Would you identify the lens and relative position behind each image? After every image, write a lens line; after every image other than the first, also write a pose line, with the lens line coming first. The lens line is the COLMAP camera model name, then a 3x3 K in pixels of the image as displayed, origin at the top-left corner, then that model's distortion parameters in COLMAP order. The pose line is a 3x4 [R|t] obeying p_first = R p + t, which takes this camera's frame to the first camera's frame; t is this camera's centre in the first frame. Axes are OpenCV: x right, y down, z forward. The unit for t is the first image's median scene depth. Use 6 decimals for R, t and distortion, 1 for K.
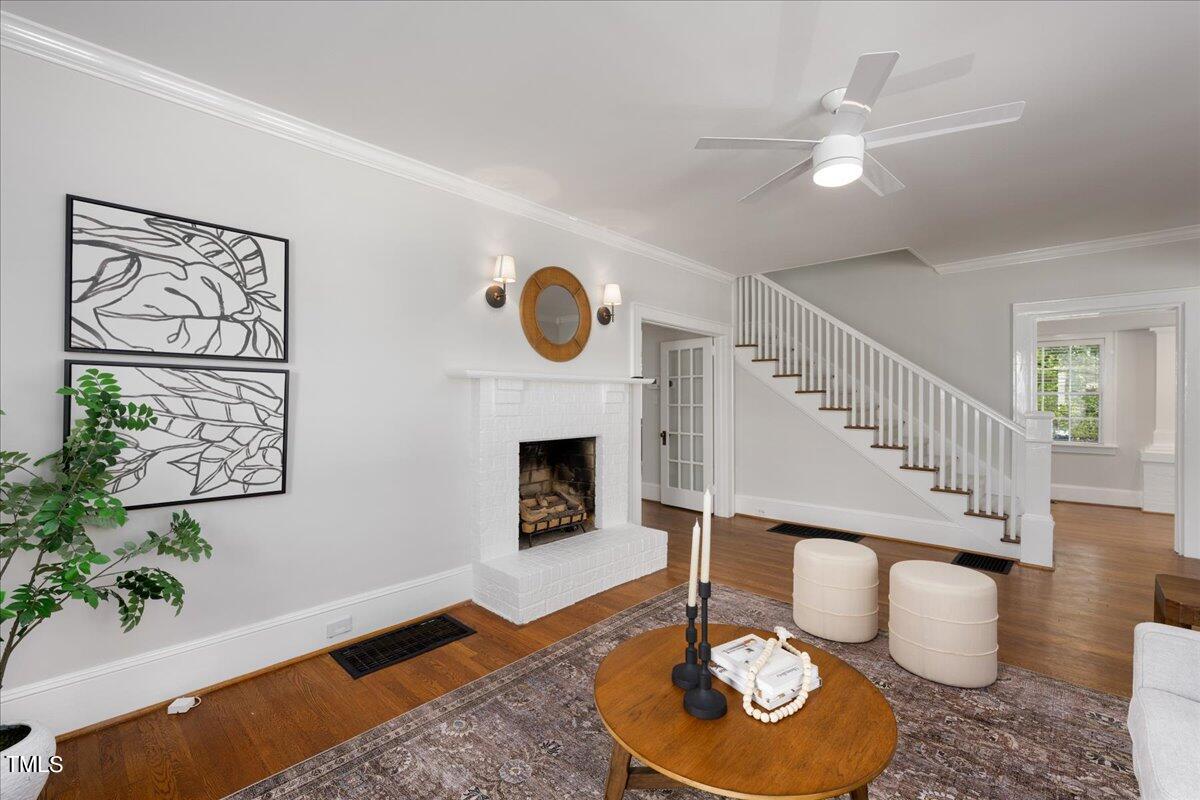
lens RADIAL K [[505.0, 0, 603.0], [0, 505.0, 398.3], [0, 0, 1]] dist [-0.000309, -0.000044]
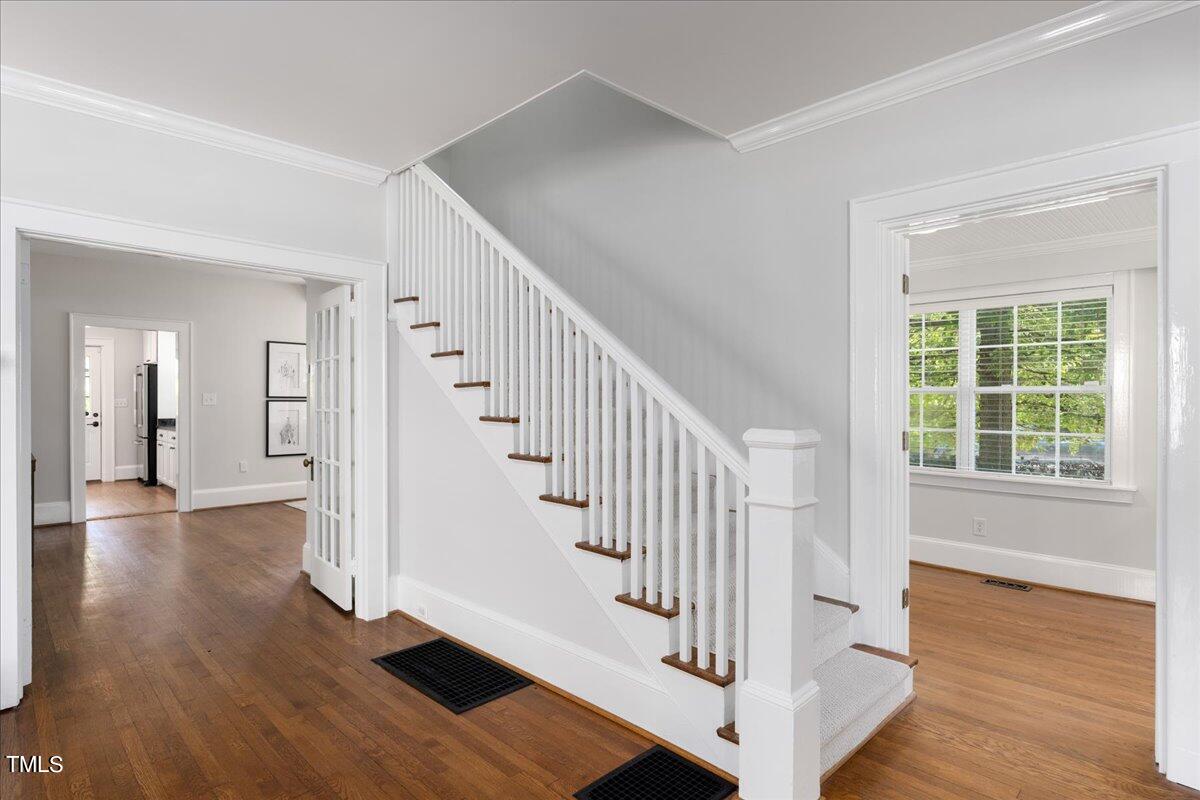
lens RADIAL K [[634.0, 0, 600.0], [0, 634.0, 400.0], [0, 0, 1]] dist [-0.002002, -0.000746]
pose [[0.999415, -0.000640, -0.034194, 1.208159], [0.000677, 0.999999, 0.001053, 0.003502], [0.034194, -0.001076, 0.999415, 0.797483]]
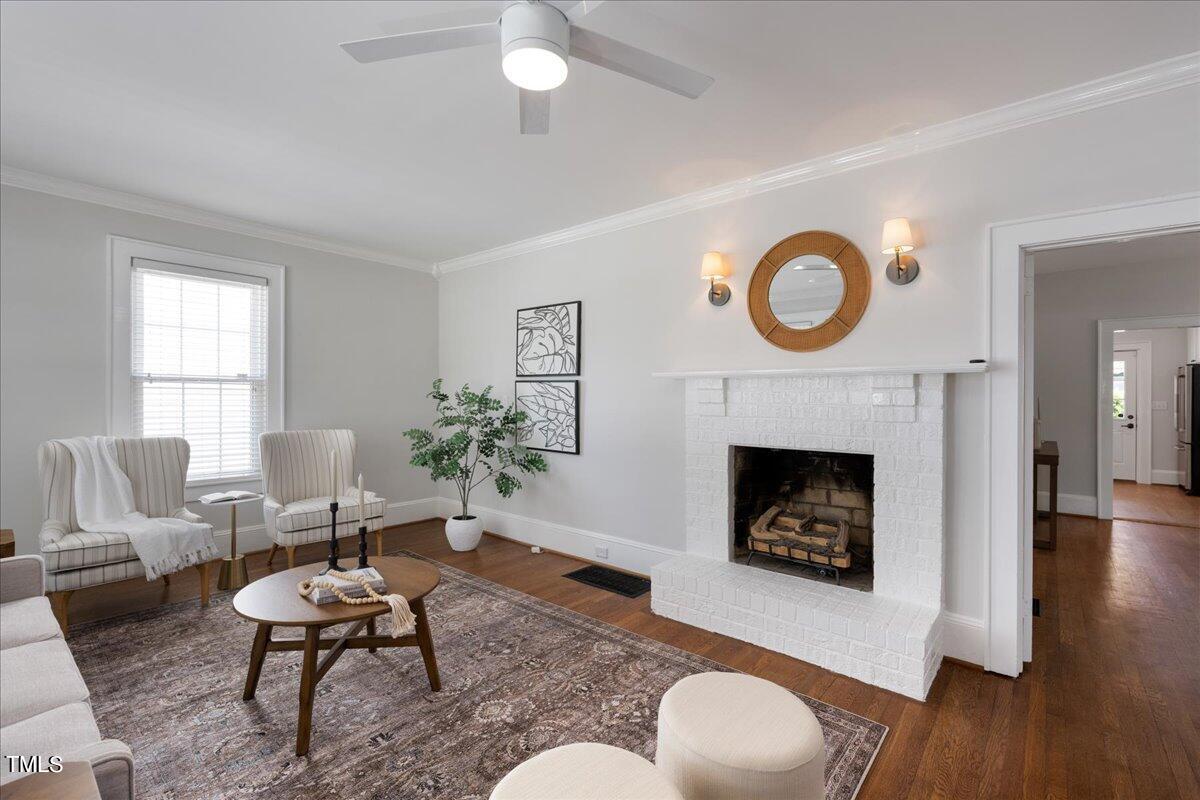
lens RADIAL K [[525.9, 0, 600.0], [0, 525.9, 400.0], [0, 0, 1]] dist [-0.001661, 0.000317]
pose [[0.057106, 0.002604, -0.998365, 1.120259], [-0.006951, 0.999973, 0.002211, 0.004831], [0.998344, 0.006814, 0.057122, 0.998208]]
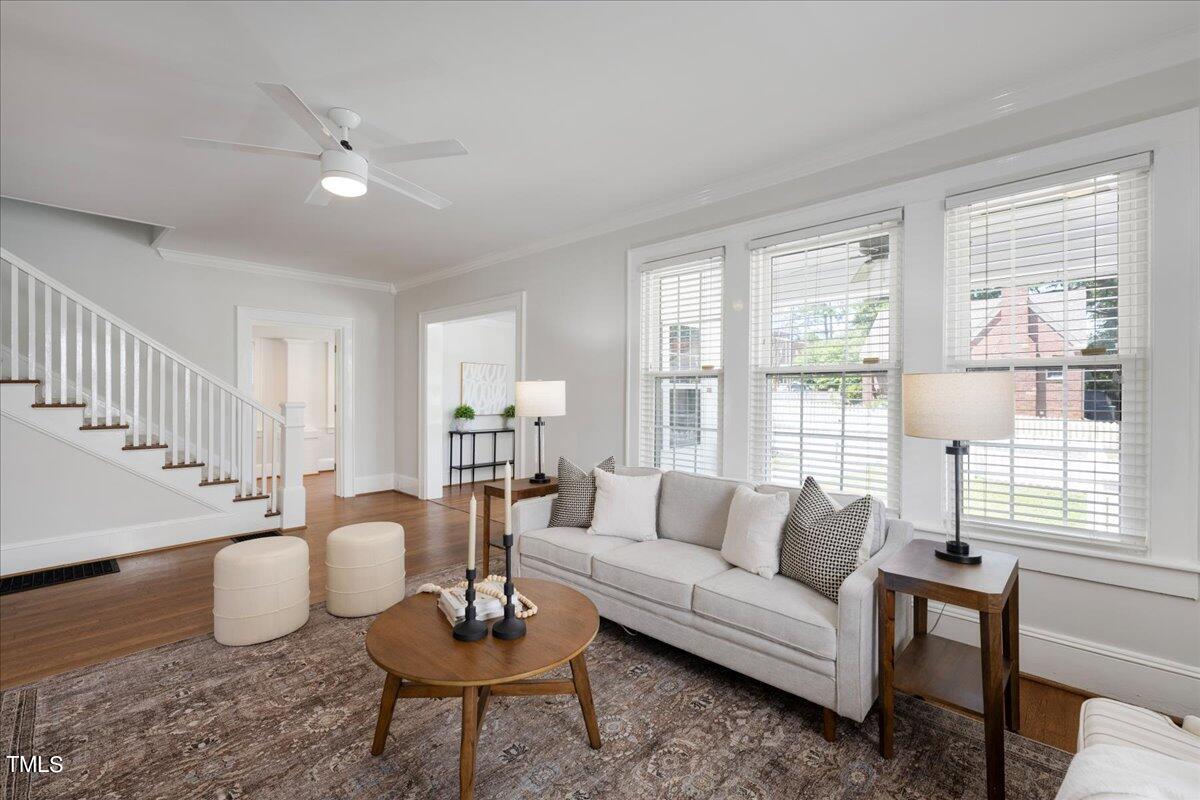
lens RADIAL K [[510.2, 0, 595.6], [0, 510.2, 390.2], [0, 0, 1]] dist [-0.002632, -0.000332]
pose [[0.003326, 0.004798, 0.999983, -0.605056], [-0.000709, 0.999988, -0.004795, 0.005418], [-0.999994, -0.000693, 0.003330, 0.435175]]
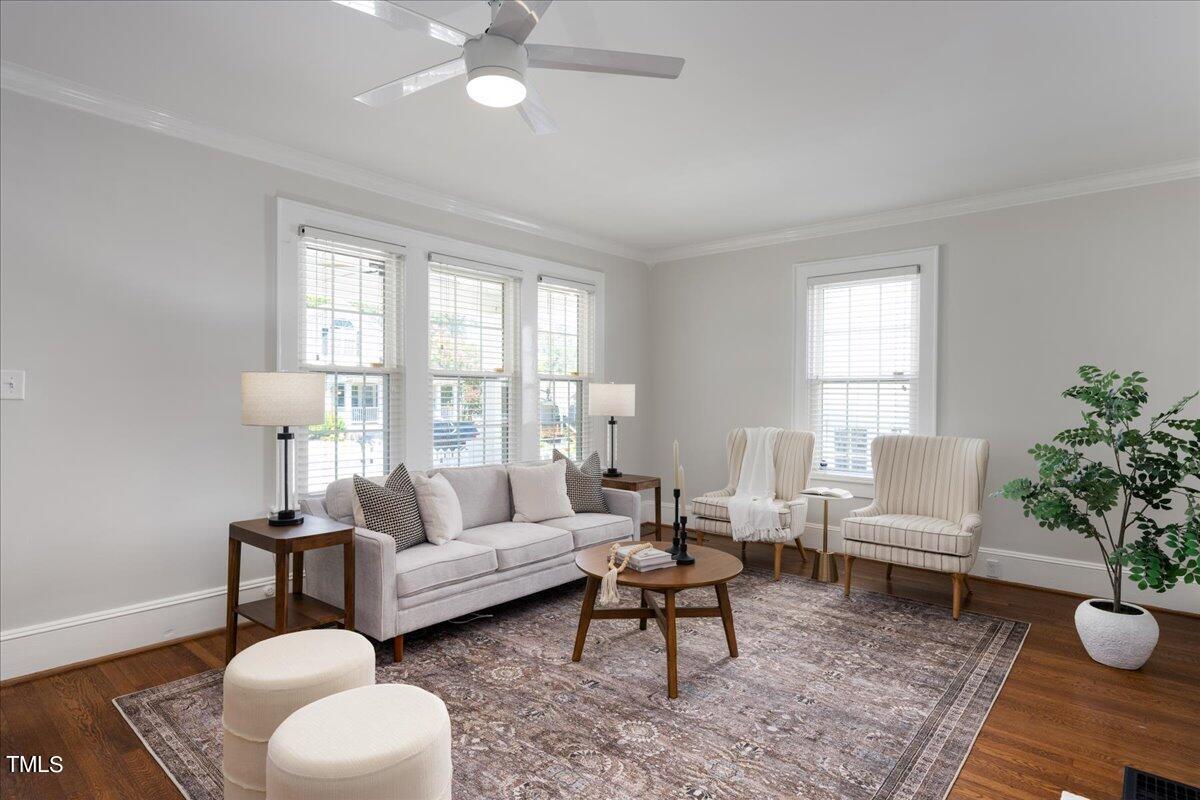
lens RADIAL K [[634.0, 0, 600.0], [0, 634.0, 400.0], [0, 0, 1]] dist [-0.002002, -0.000746]
pose [[-0.998741, -0.009554, -0.049240, 0.334520], [-0.009919, 0.999925, 0.007185, 0.011526], [0.049168, 0.007665, -0.998761, 1.854237]]
